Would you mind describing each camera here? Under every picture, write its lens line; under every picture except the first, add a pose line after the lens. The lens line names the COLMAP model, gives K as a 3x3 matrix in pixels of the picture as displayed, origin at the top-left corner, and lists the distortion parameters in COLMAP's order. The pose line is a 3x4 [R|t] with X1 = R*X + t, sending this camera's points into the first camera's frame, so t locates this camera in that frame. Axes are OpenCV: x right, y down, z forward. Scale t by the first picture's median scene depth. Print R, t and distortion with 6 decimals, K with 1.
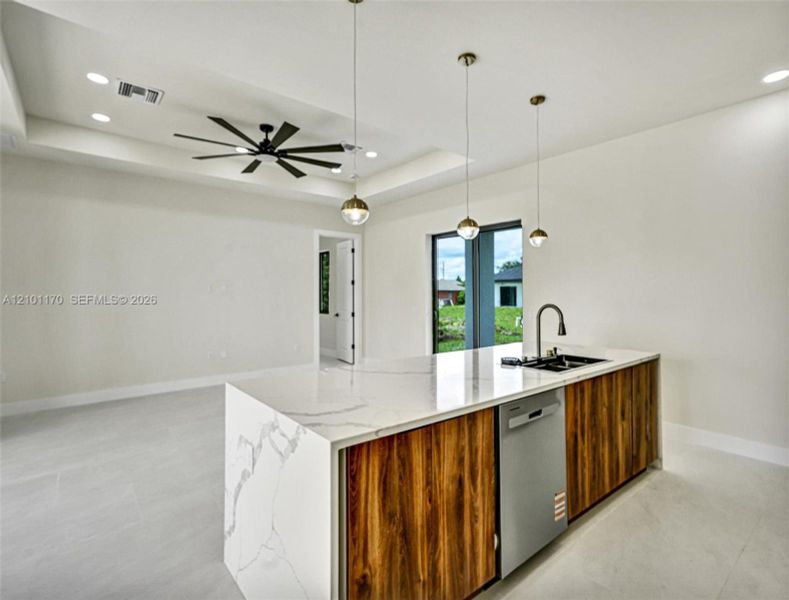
lens RADIAL K [[414.5, 0, 395.5], [0, 414.5, 290.6], [0, 0, 1]] dist [0.024180, -0.000919]
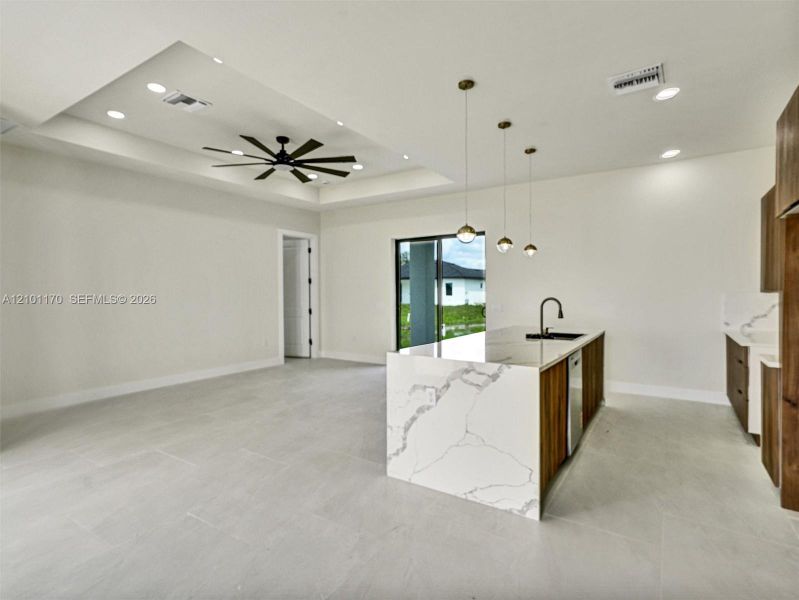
lens RADIAL K [[424.2, 0, 399.5], [0, 424.2, 300.0], [0, 0, 1]] dist [0.002928, 0.001082]
pose [[0.961097, -0.005090, 0.276165, -0.324175], [-0.002170, 0.999660, 0.025978, 0.001604], [-0.276203, -0.025567, 0.960759, -0.167499]]
